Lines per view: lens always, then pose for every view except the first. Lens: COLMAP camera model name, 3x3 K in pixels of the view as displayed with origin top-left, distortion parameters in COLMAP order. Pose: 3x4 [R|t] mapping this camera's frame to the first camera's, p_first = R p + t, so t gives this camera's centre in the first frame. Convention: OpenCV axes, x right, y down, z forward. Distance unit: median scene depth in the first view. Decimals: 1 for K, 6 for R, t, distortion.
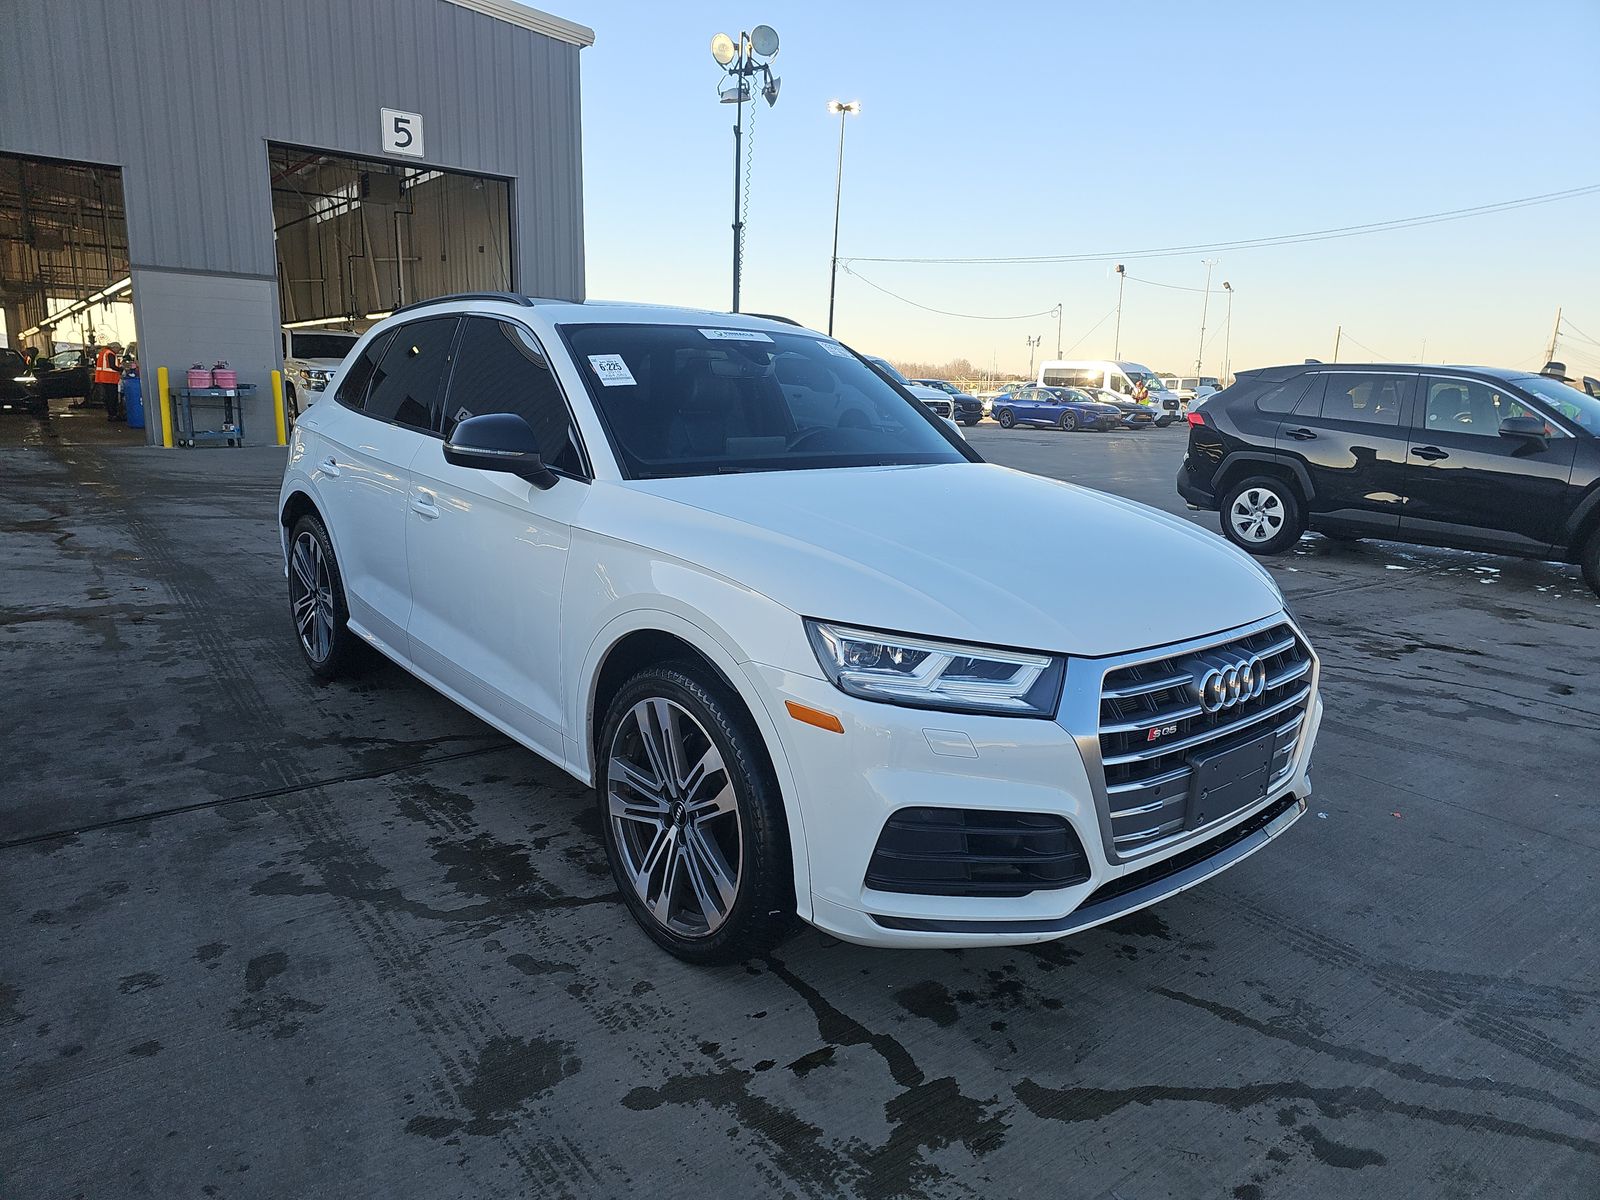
lens RADIAL K [[1080.8, 0, 810.5], [0, 1080.8, 600.8], [0, 0, 1]] dist [0.037844, -0.046288]
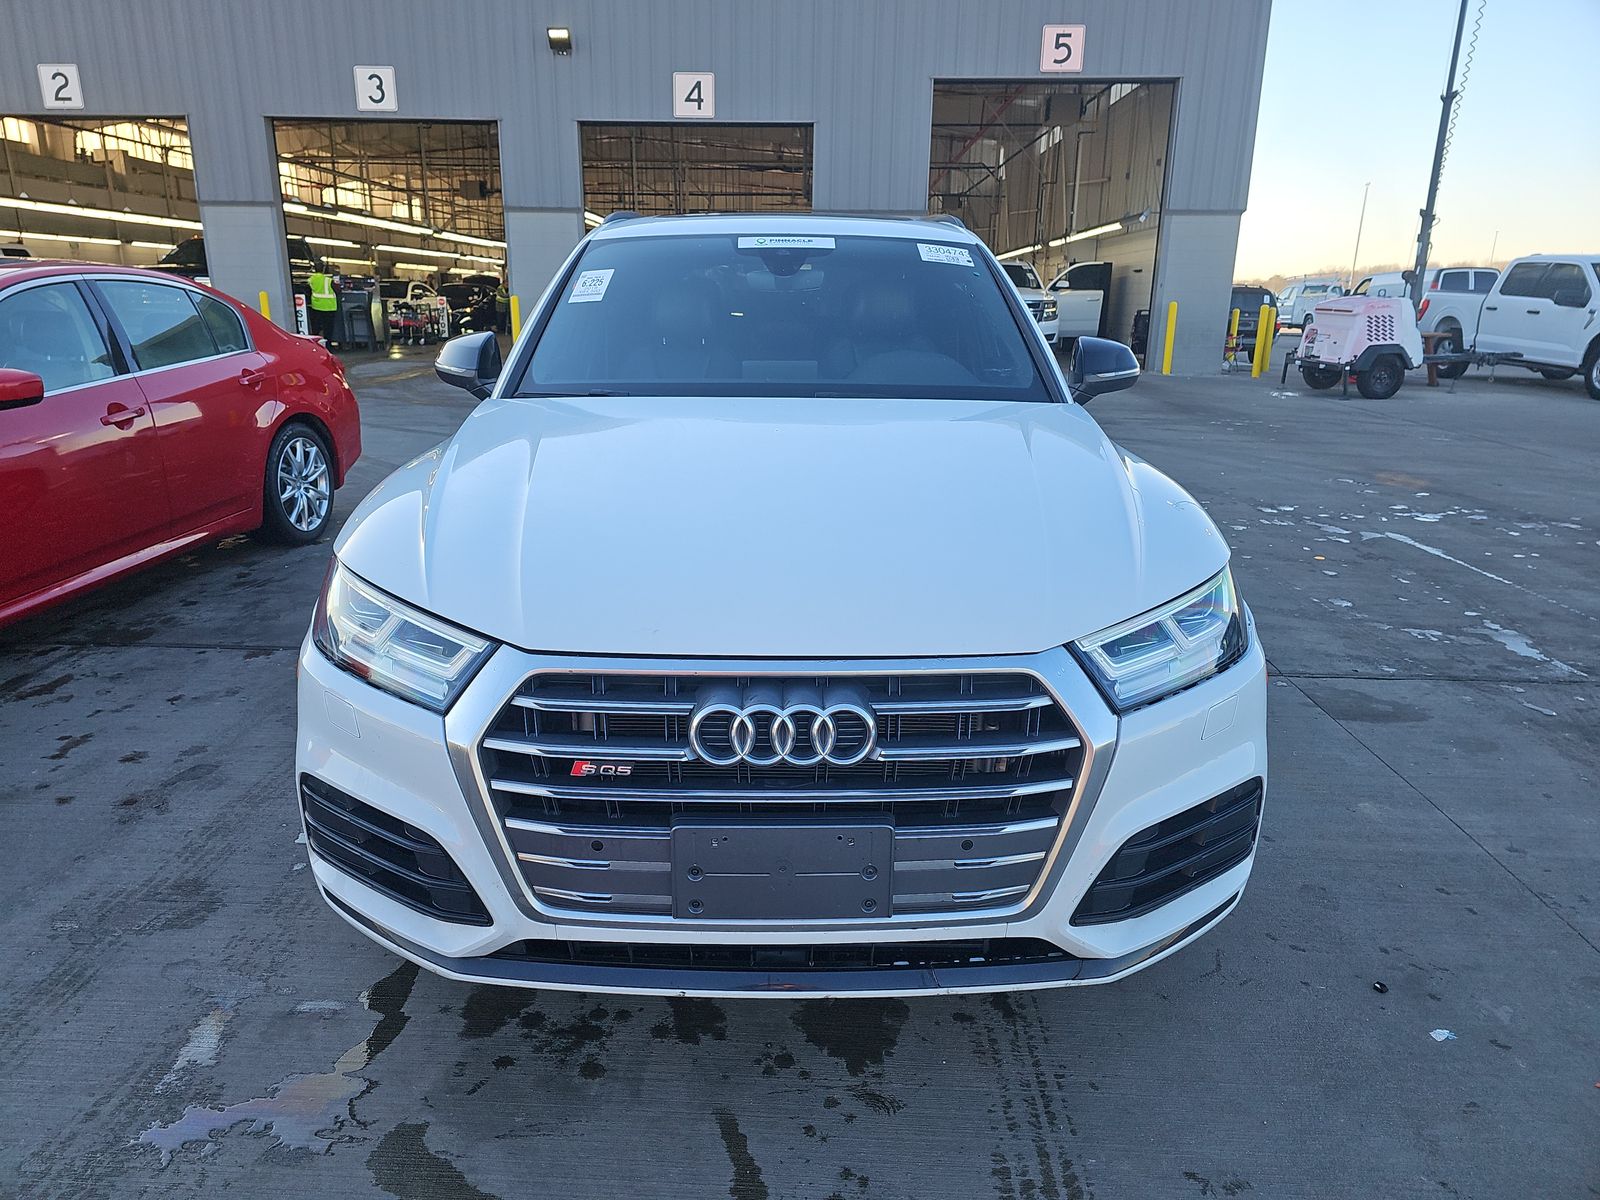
lens RADIAL K [[1080.8, 0, 810.8], [0, 1080.8, 599.2], [0, 0, 1]] dist [0.037844, -0.046288]
pose [[0.749701, 0.155109, -0.643343, 0.740385], [-0.113420, 0.987876, 0.106004, -0.071609], [0.651985, -0.006503, 0.758204, 0.454278]]
